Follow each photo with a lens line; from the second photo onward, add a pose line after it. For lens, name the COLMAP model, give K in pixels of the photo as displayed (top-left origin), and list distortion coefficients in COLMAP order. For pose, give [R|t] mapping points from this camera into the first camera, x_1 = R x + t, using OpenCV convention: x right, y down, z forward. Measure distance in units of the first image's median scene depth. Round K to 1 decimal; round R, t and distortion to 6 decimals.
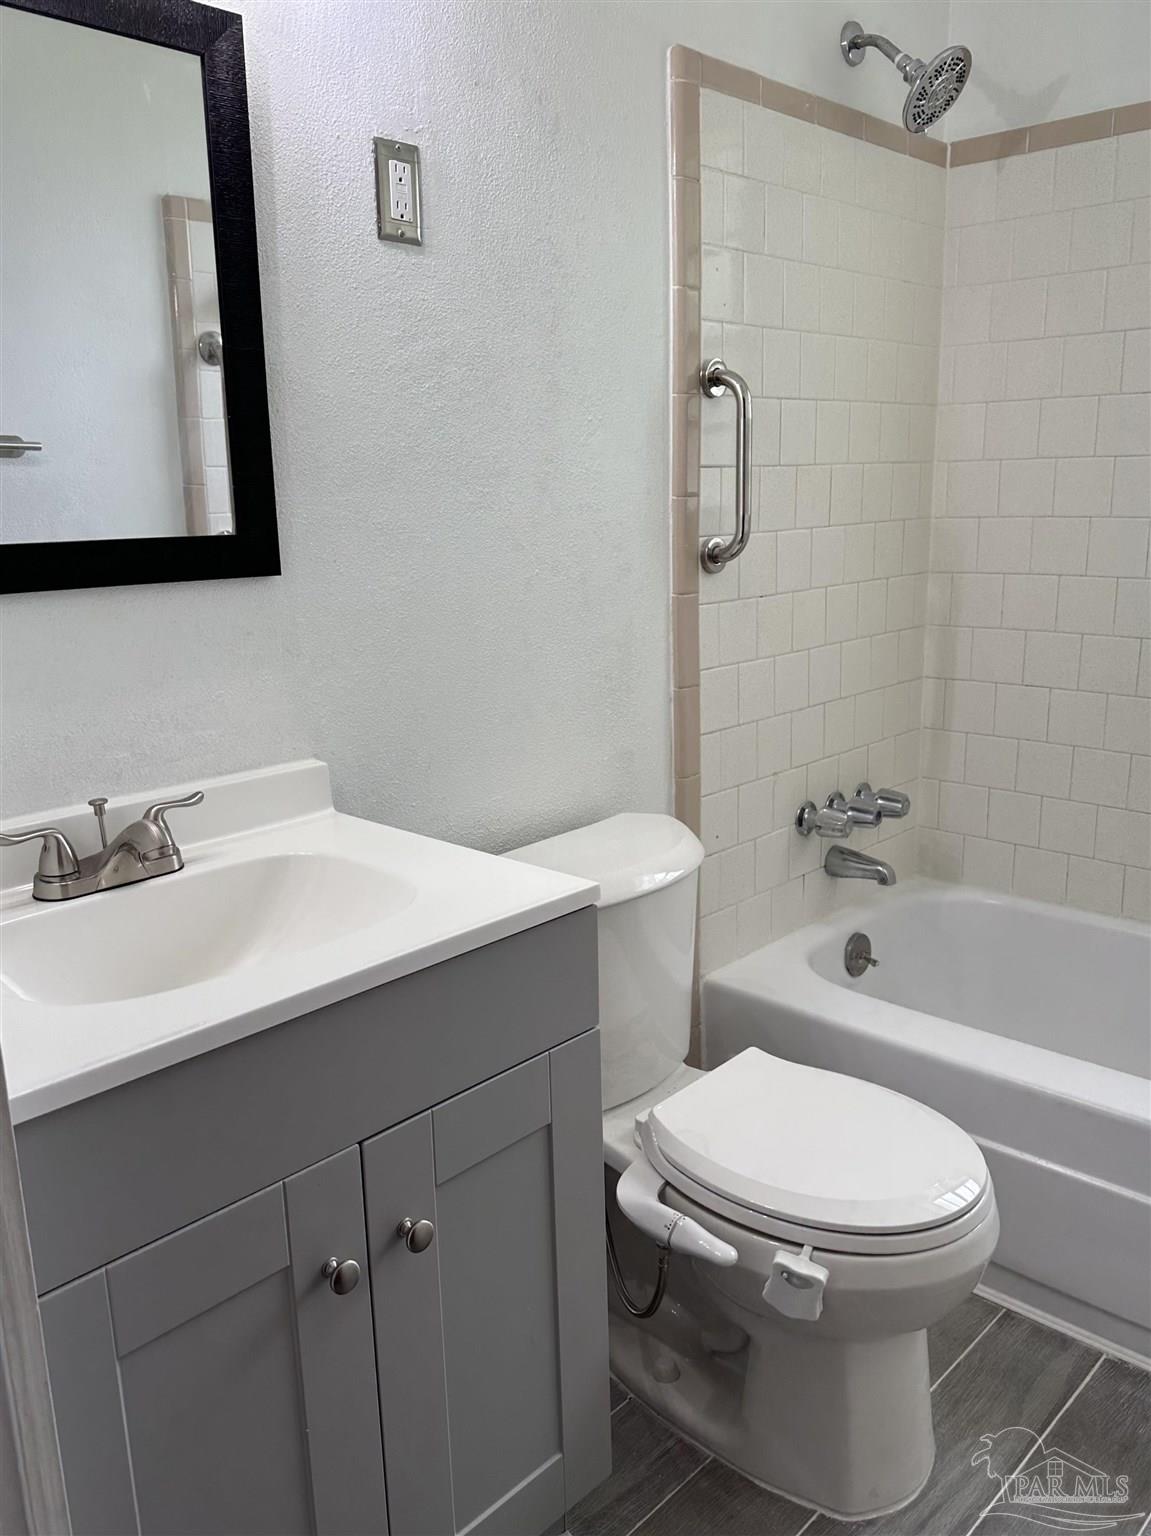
lens RADIAL K [[1254.4, 0, 575.5], [0, 1254.4, 768.0], [0, 0, 1]] dist [0.112320, -0.168126]
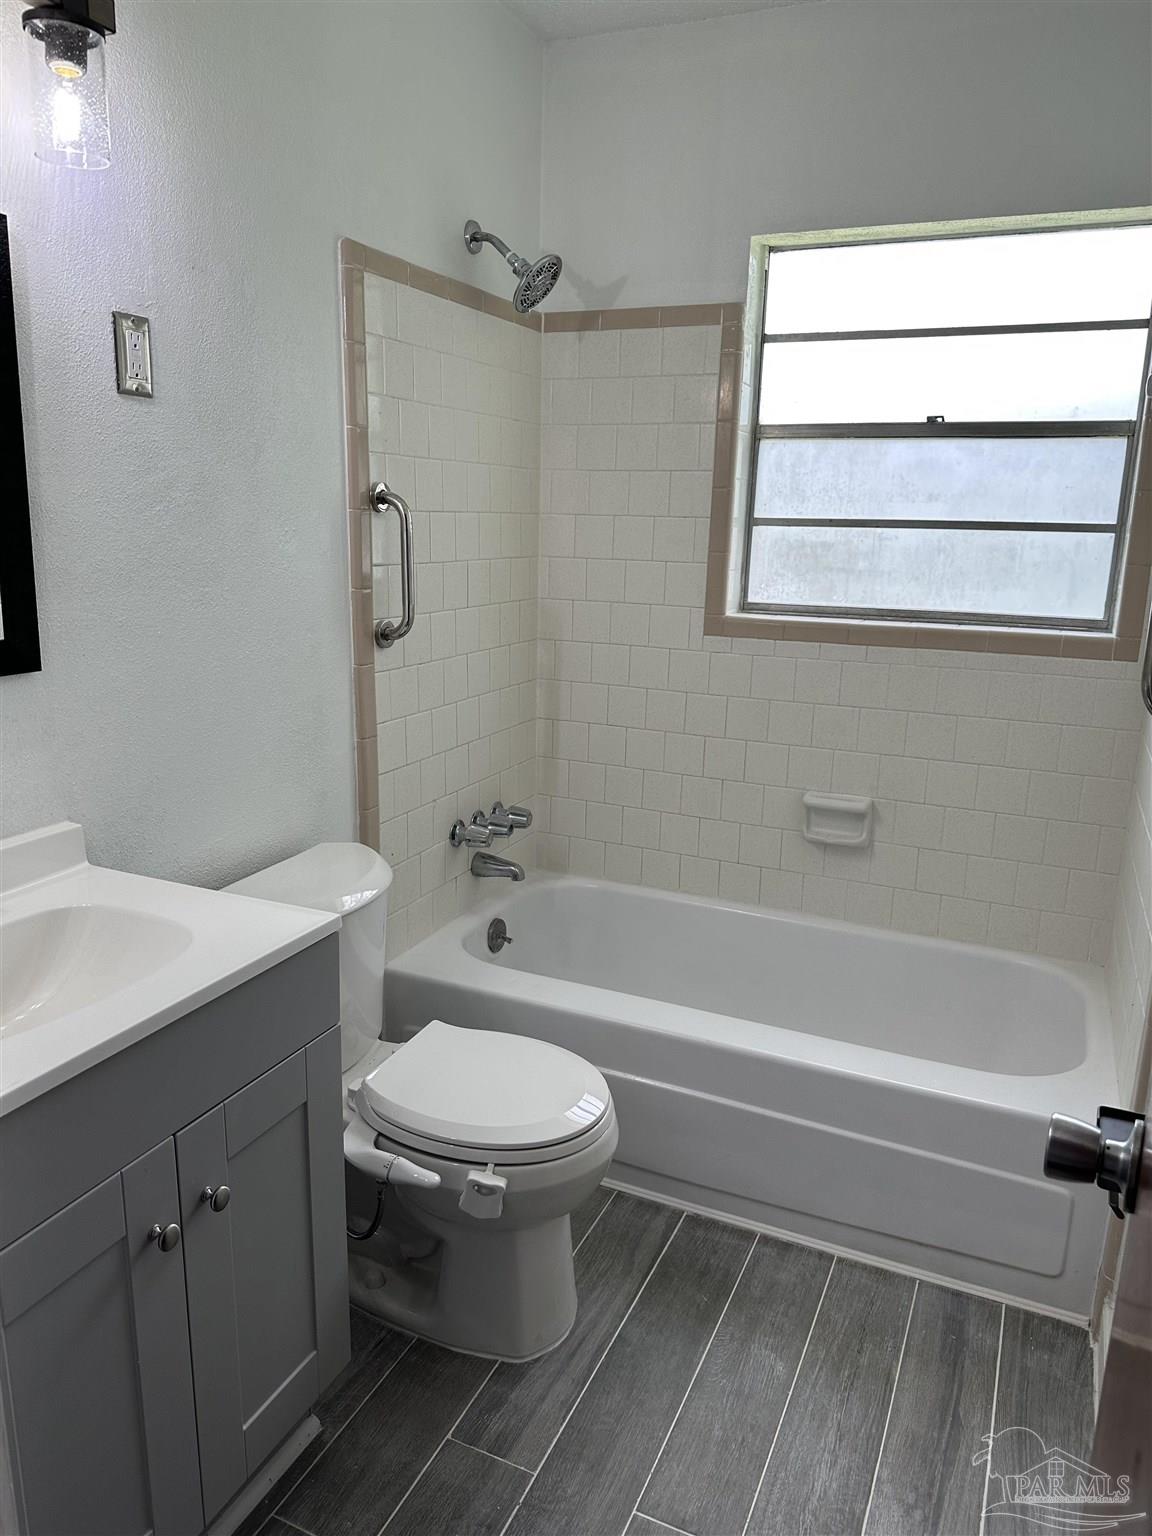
lens RADIAL K [[1067.8, 0, 576.0], [0, 1067.8, 768.0], [0, 0, 1]] dist [0.104121, -0.134662]
pose [[0.948667, -0.028942, 0.314949, -0.063150], [0.029742, 0.999555, 0.002266, -0.037638], [-0.314874, 0.007217, 0.949106, -0.101523]]
